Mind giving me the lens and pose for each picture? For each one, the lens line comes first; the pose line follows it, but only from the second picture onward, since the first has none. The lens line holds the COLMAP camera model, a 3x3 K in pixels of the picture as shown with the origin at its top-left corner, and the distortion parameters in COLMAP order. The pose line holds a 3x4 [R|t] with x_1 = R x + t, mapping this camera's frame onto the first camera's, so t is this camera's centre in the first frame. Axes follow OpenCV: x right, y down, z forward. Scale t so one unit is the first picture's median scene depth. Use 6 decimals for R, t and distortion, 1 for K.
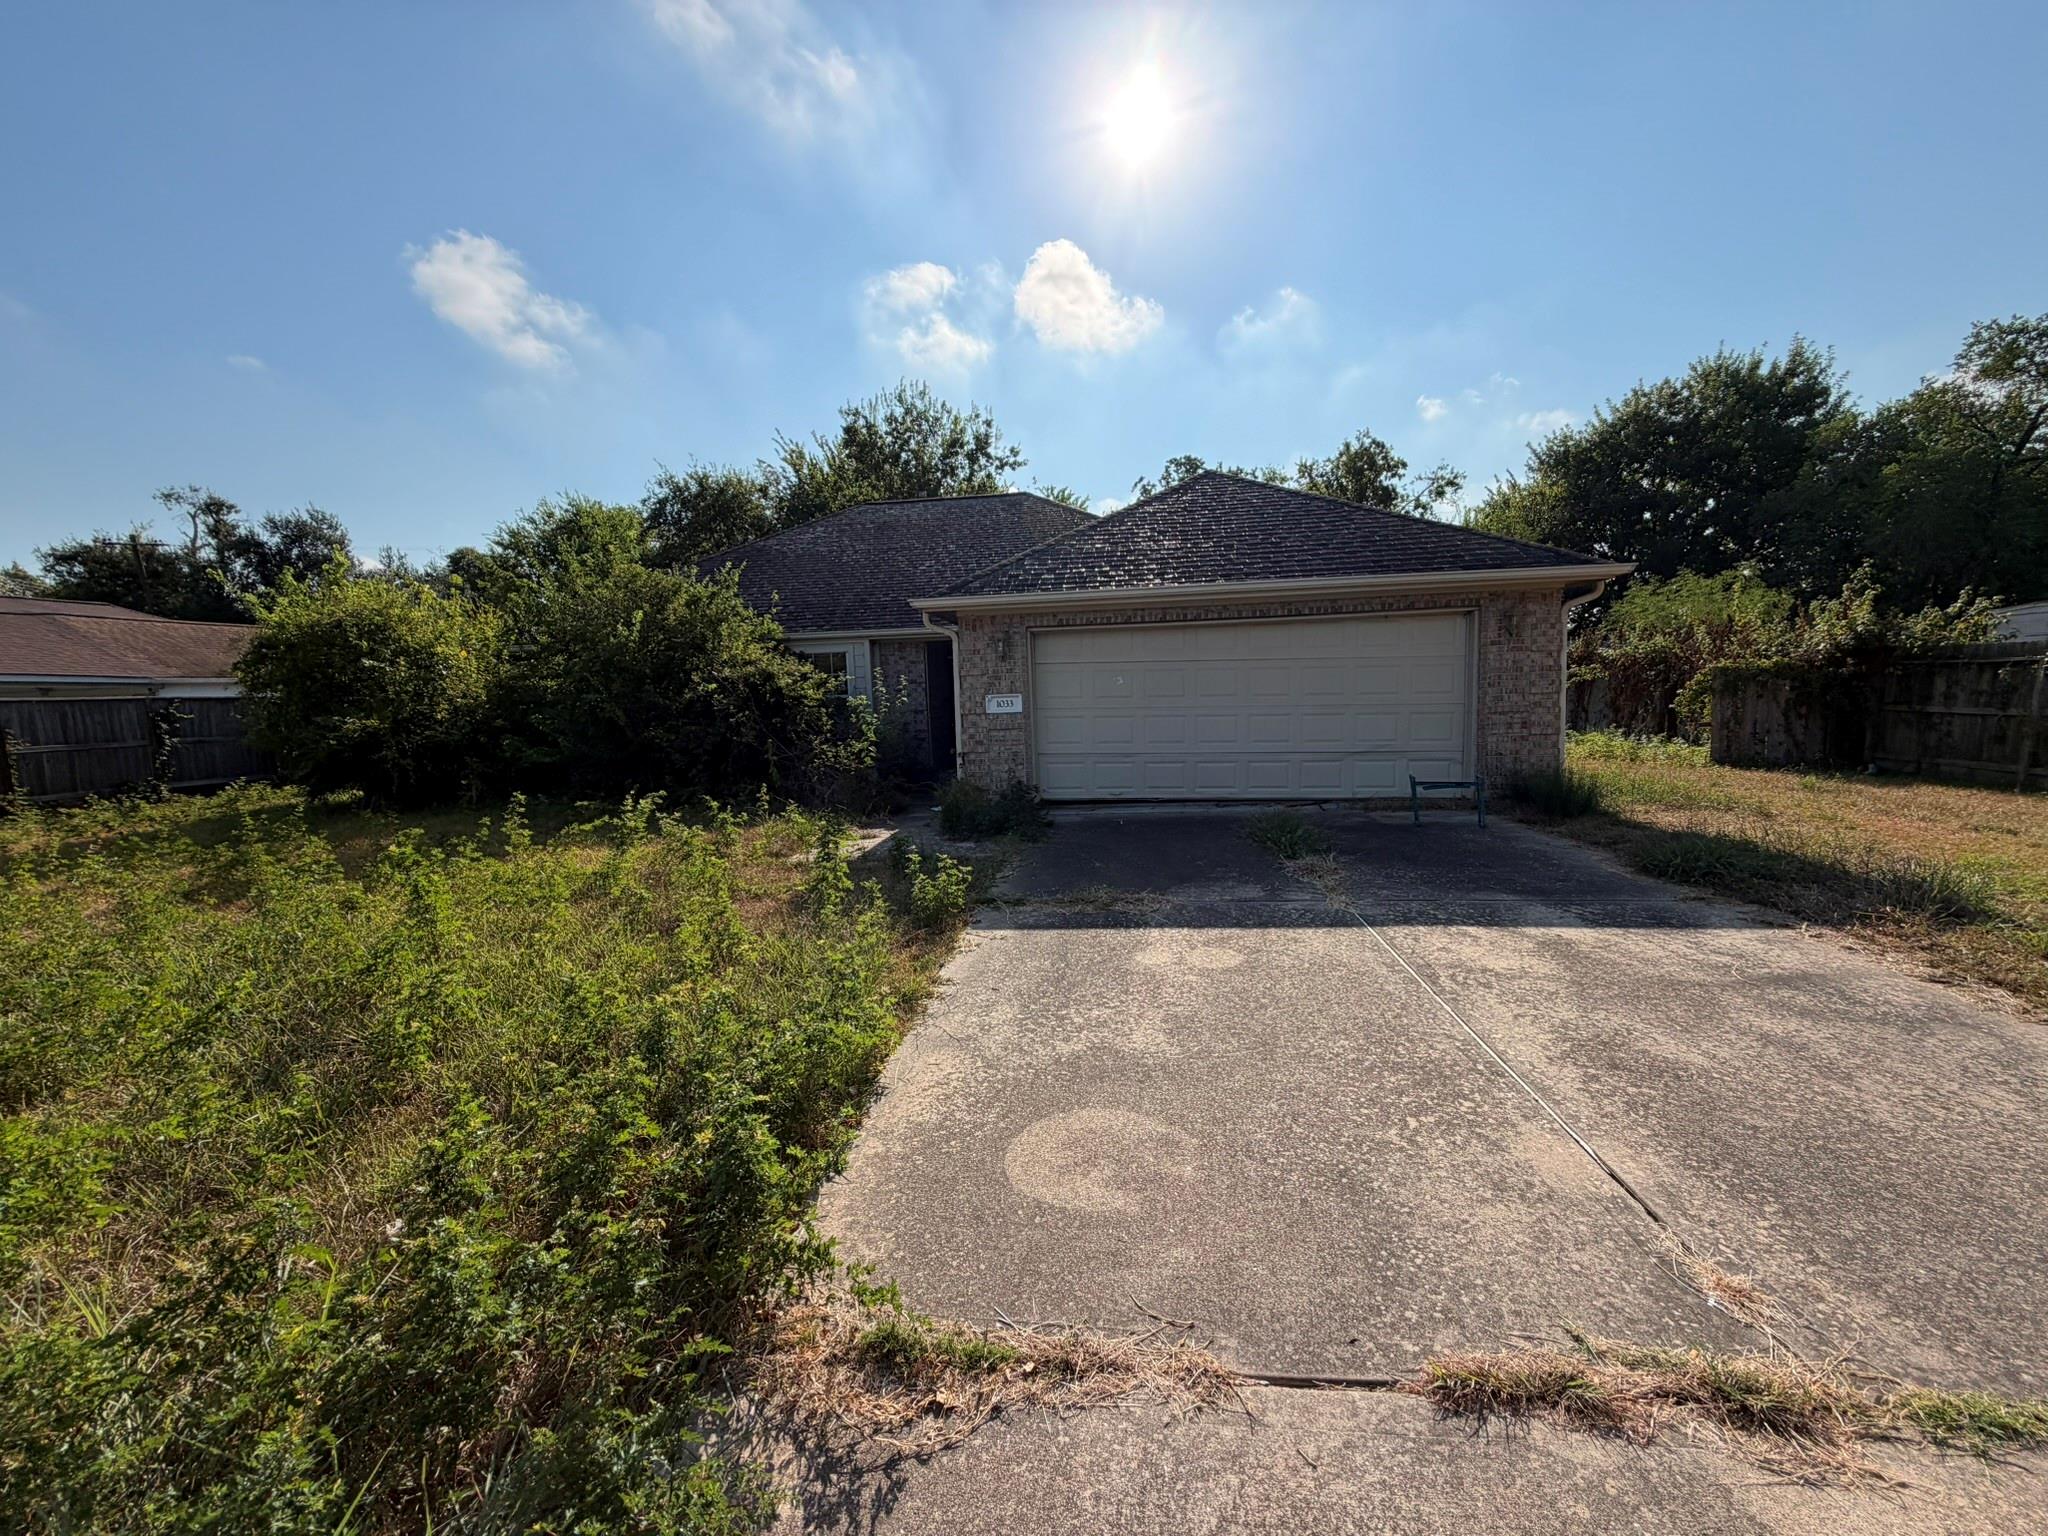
lens RADIAL K [[816.3, 0, 1024.0], [0, 816.3, 768.0], [0, 0, 1]] dist [-0.000970, -0.000551]
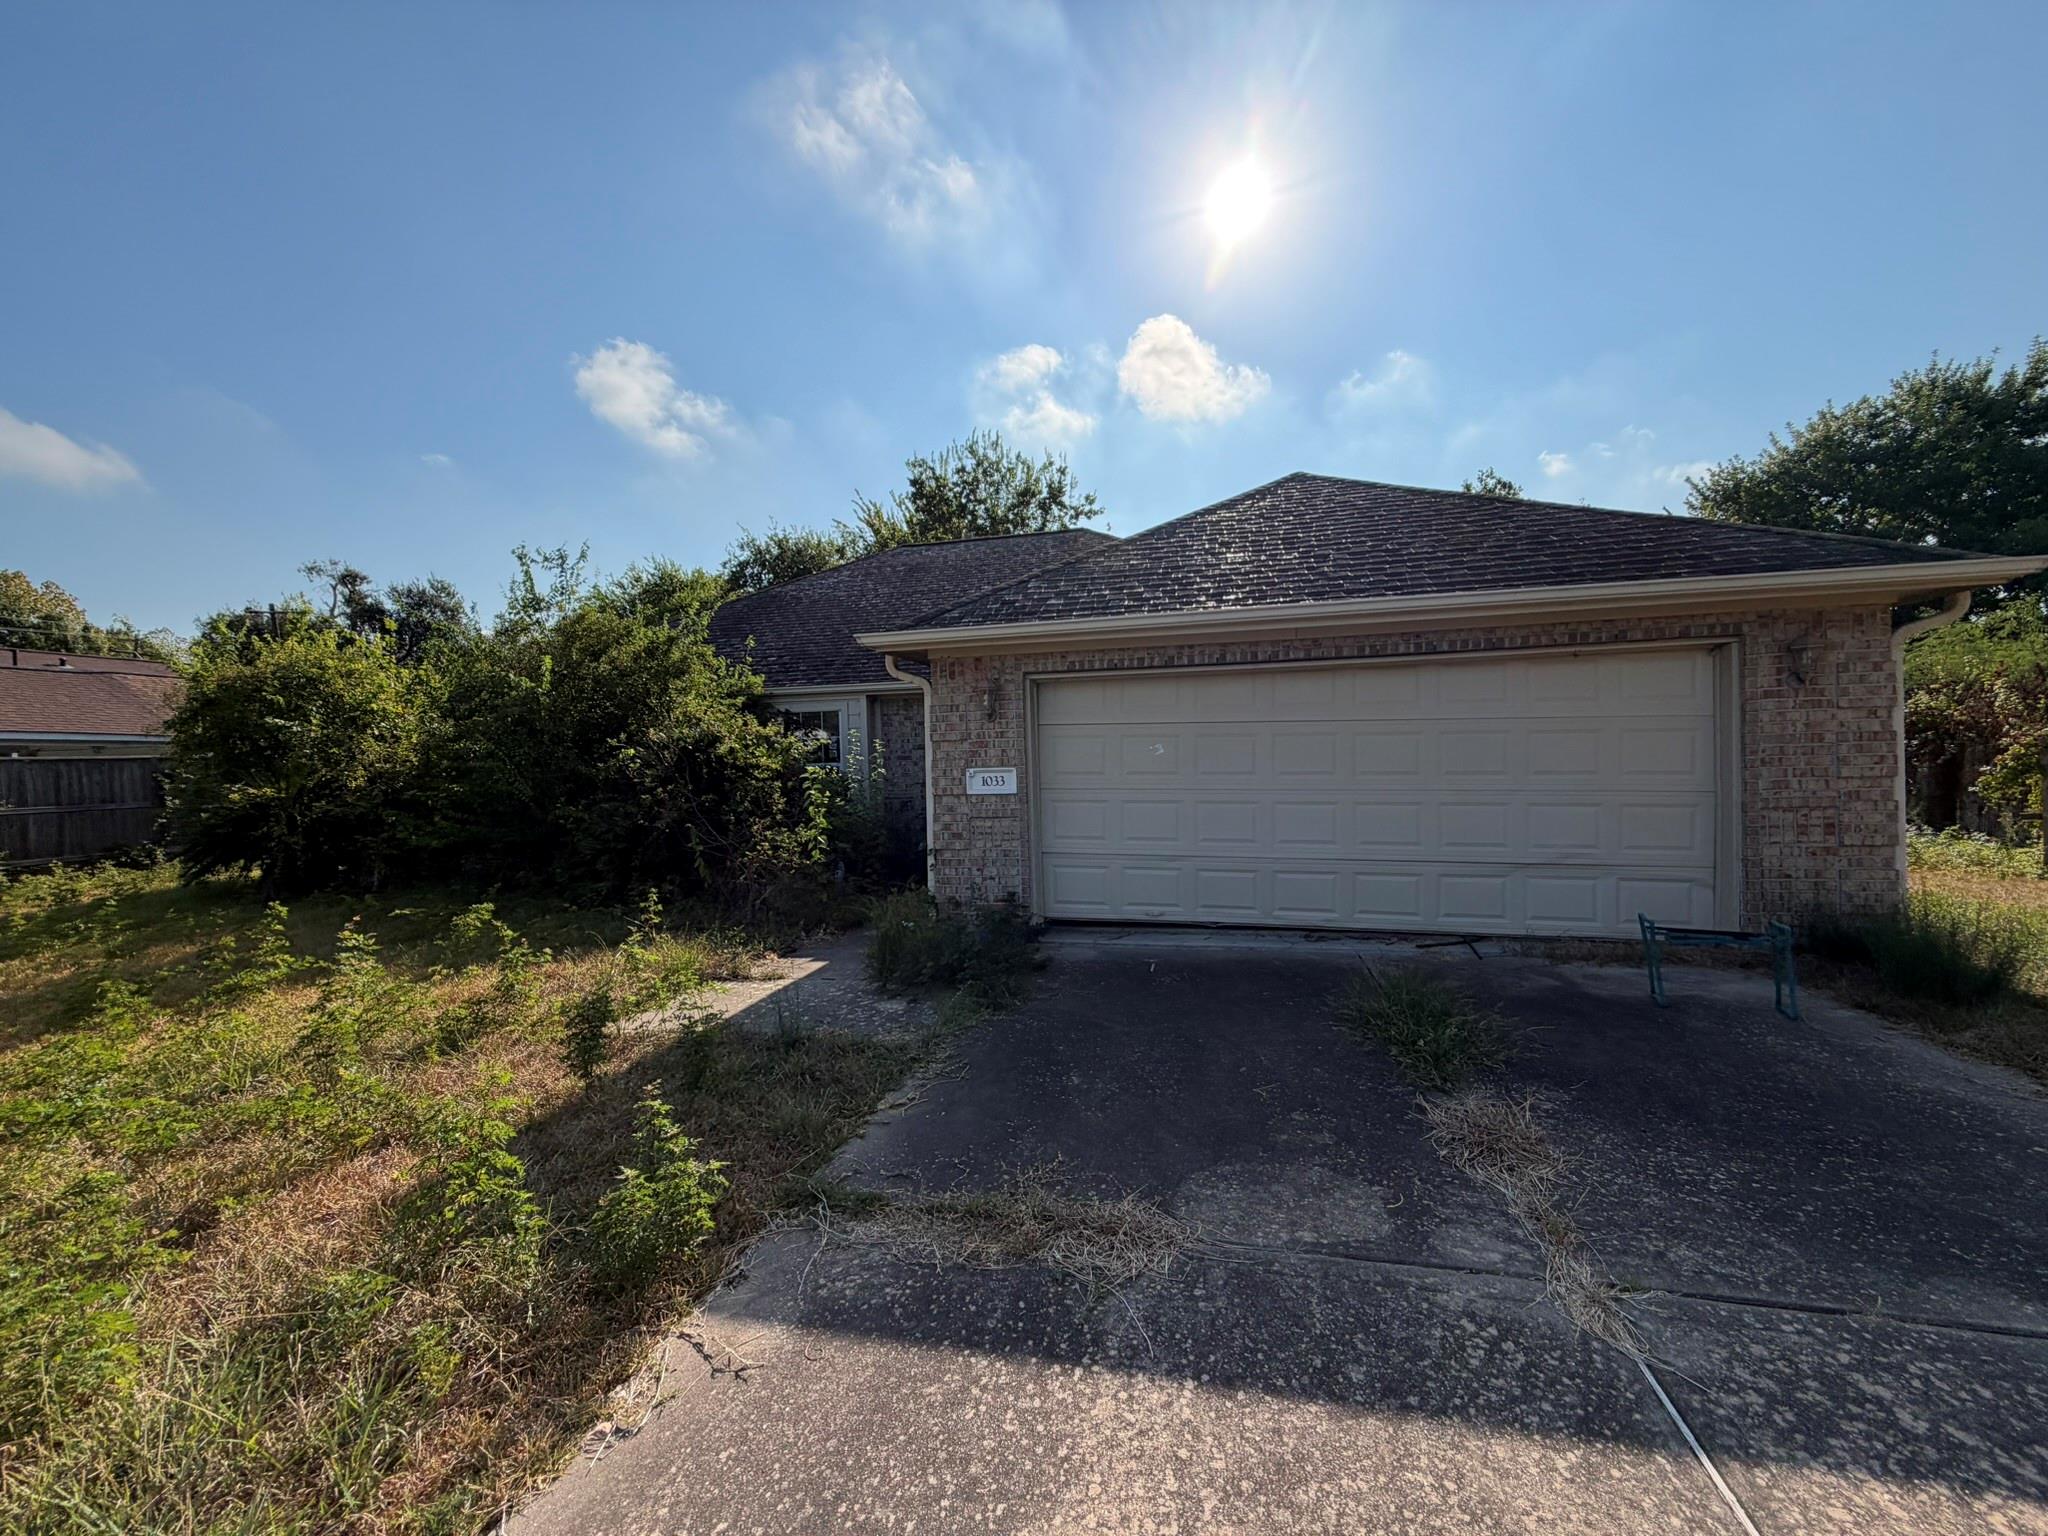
lens RADIAL K [[816.3, 0, 1024.0], [0, 816.3, 768.0], [0, 0, 1]] dist [-0.000970, -0.000551]
pose [[0.992802, 0.010809, -0.119276, 0.062246], [-0.020001, 0.996896, -0.076143, -0.026619], [0.118083, 0.077980, 0.989937, 0.219981]]
